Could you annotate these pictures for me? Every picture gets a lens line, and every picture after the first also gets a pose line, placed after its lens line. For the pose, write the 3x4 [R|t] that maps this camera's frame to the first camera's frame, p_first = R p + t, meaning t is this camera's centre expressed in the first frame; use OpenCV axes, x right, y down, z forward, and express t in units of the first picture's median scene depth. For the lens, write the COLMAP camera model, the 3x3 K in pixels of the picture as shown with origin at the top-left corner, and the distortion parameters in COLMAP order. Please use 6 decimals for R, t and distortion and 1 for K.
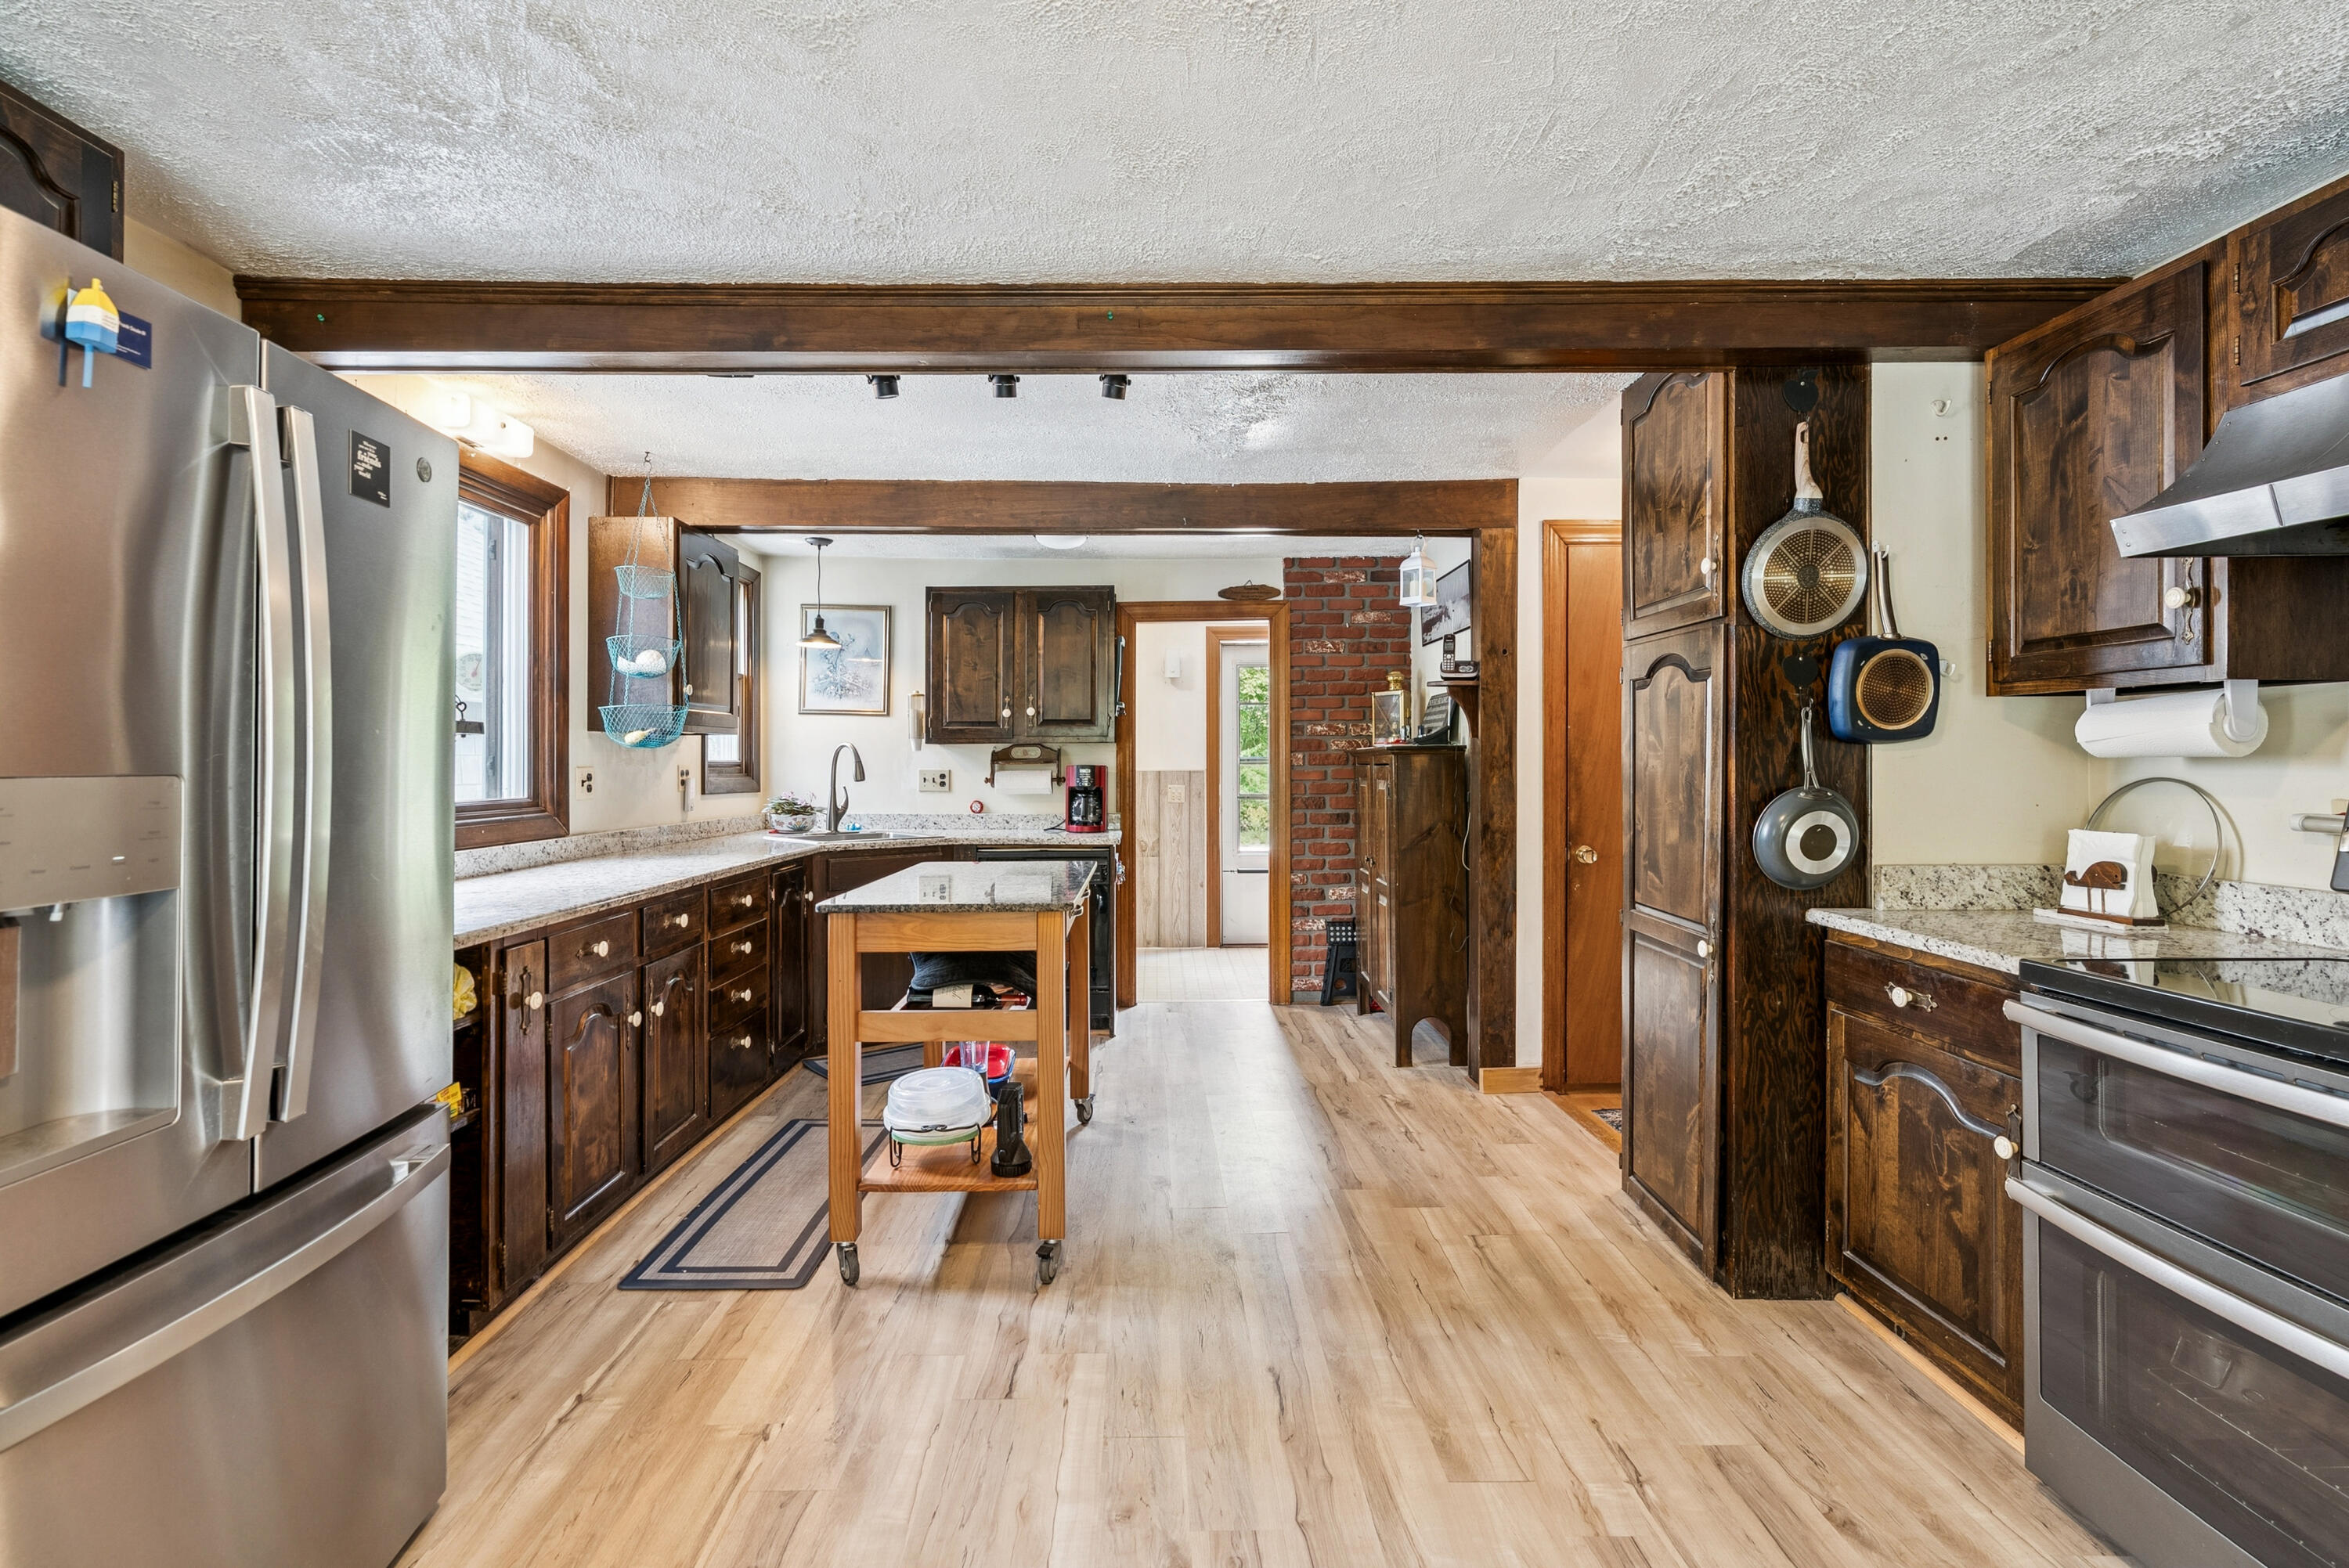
lens RADIAL K [[1068.3, 0, 1173.0], [0, 1068.3, 756.9], [0, 0, 1]] dist [-0.014064, 0.007219]
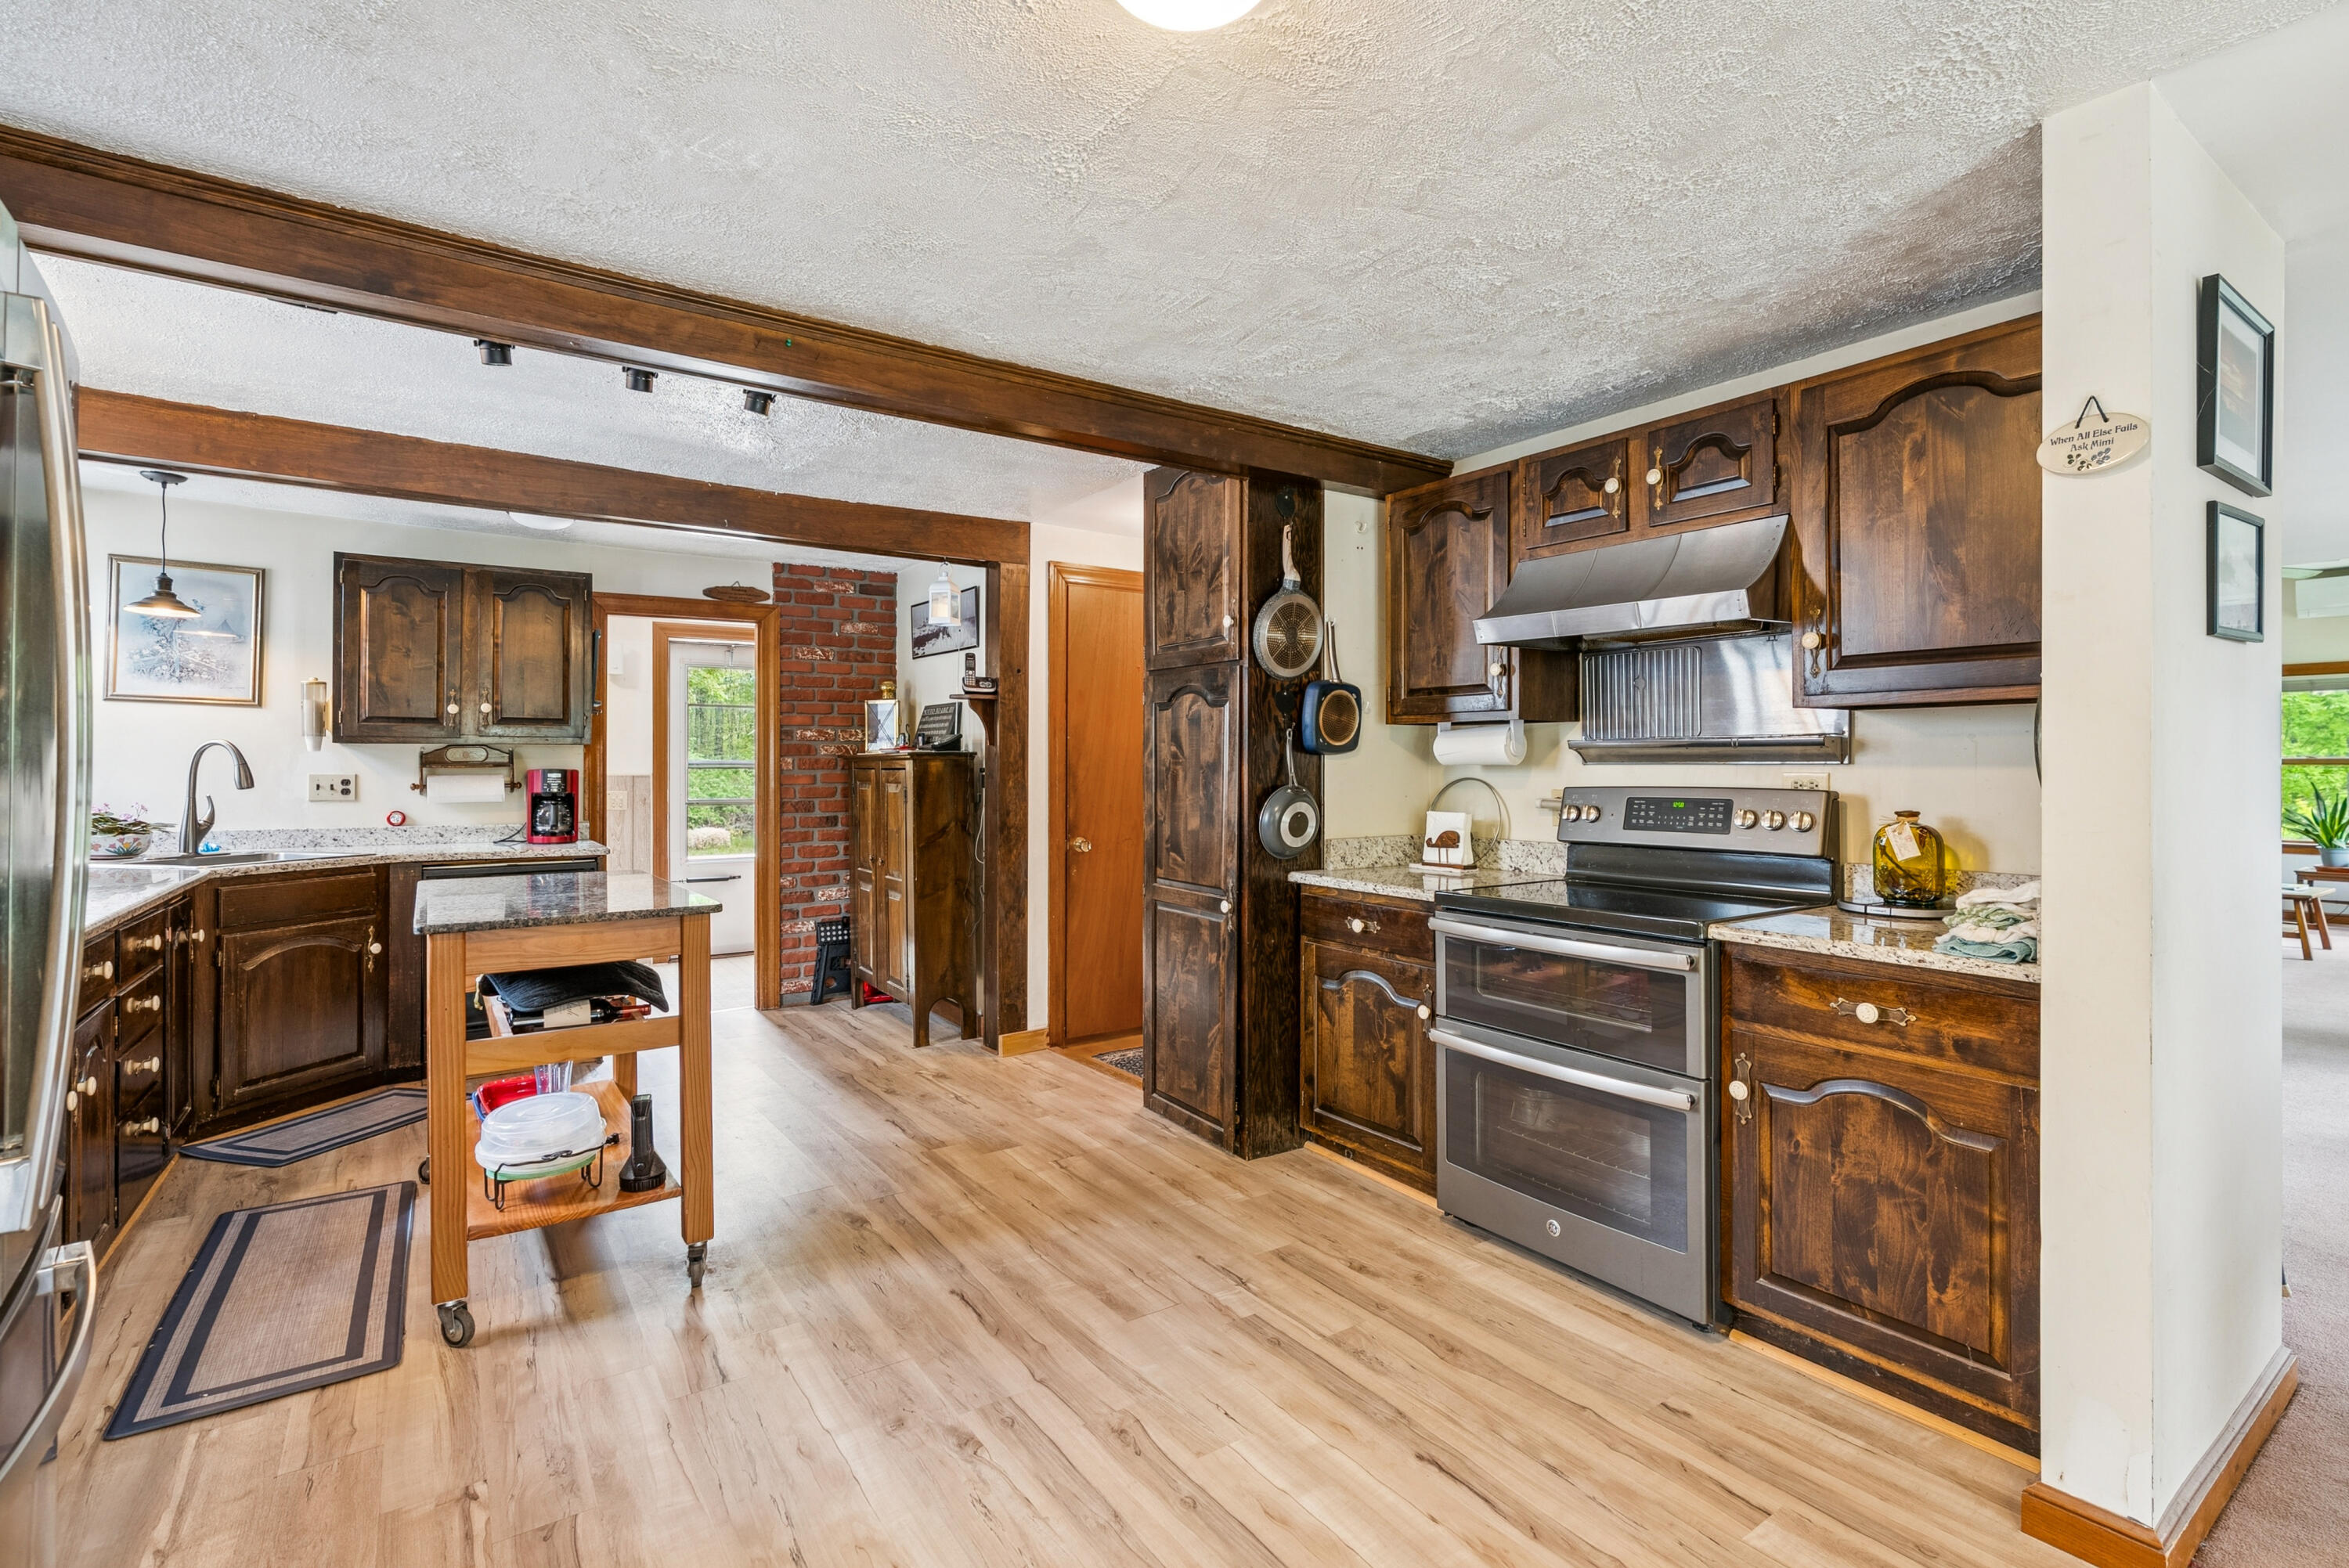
lens RADIAL K [[1068.3, 0, 1173.0], [0, 1068.3, 756.9], [0, 0, 1]] dist [-0.014064, 0.007219]
pose [[0.829558, 0.008103, 0.558362, -0.282268], [-0.005451, 0.999965, -0.006412, 0.000627], [-0.558394, 0.002275, 0.829573, -0.073789]]
